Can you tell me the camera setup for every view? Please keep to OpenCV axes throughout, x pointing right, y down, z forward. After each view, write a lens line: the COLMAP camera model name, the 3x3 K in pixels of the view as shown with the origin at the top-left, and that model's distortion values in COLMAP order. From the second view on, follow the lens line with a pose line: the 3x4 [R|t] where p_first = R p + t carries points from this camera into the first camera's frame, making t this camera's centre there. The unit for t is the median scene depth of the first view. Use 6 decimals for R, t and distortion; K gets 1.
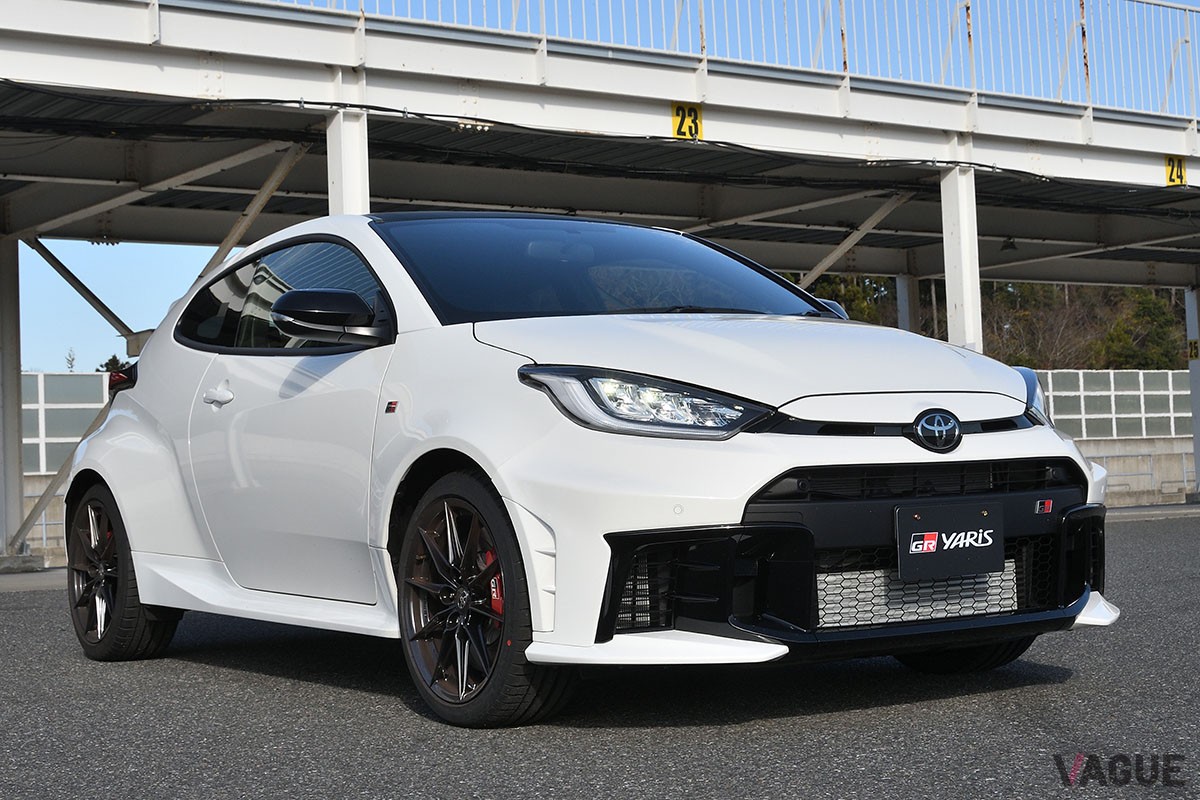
lens RADIAL K [[1922.9, 0, 596.3], [0, 1922.9, 394.9], [0, 0, 1]] dist [-0.041621, 0.000000]
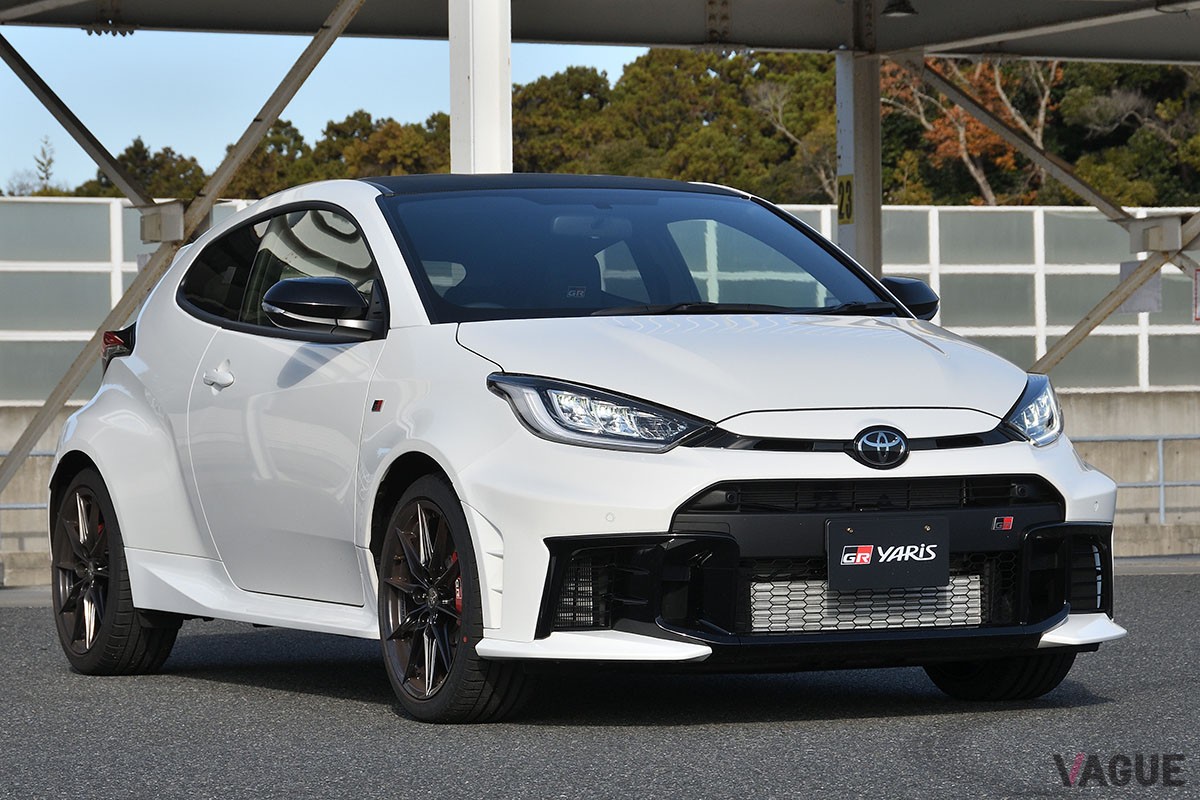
lens RADIAL K [[4297.7, 0, 599.4], [0, 4297.7, 400.0], [0, 0, 1]] dist [-0.169439, 0.000000]
pose [[0.990312, 0.021719, -0.137153, 0.340289], [-0.016610, 0.999129, 0.038281, -0.091337], [0.137865, -0.035632, 0.989810, -1.286671]]
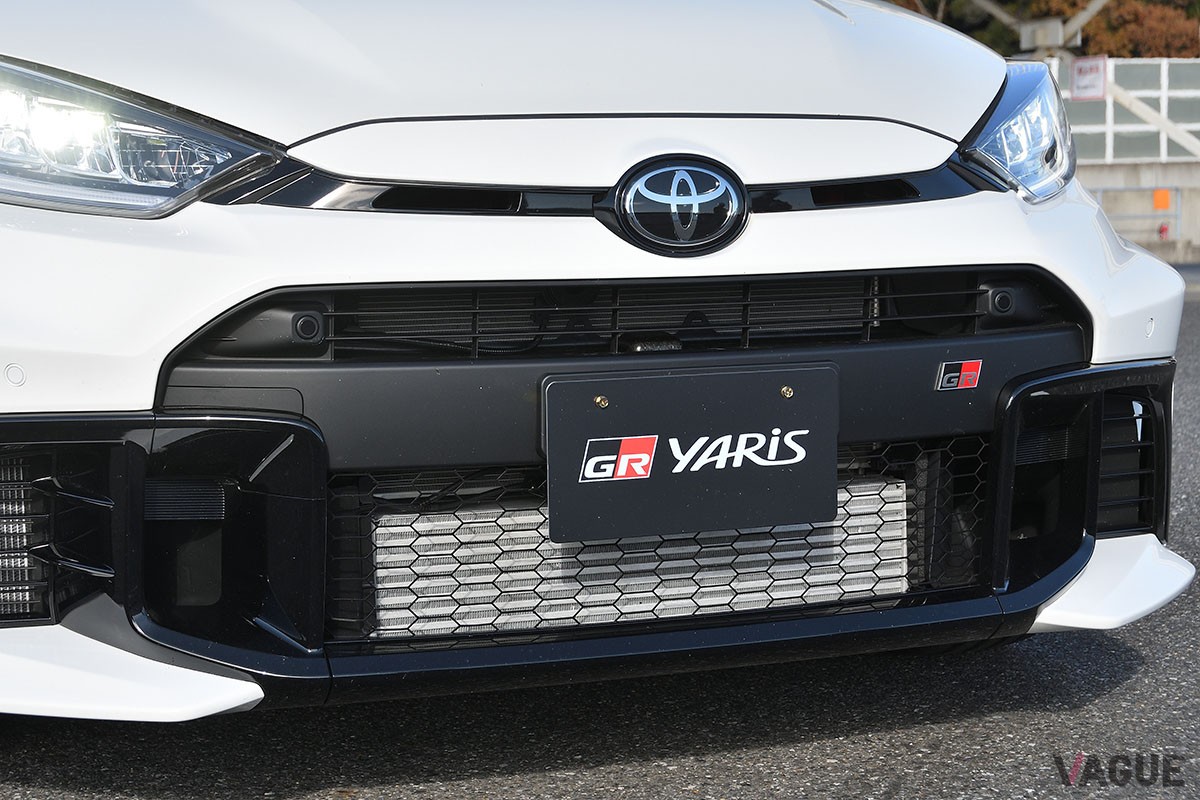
lens RADIAL K [[2322.4, 0, 604.4], [0, 2322.4, 392.0], [0, 0, 1]] dist [-0.197299, 0.000000]
pose [[0.983927, 0.039400, -0.174170, 0.253047], [-0.015779, 0.990723, 0.134977, -0.010360], [0.177873, -0.130059, 0.975421, 0.464861]]
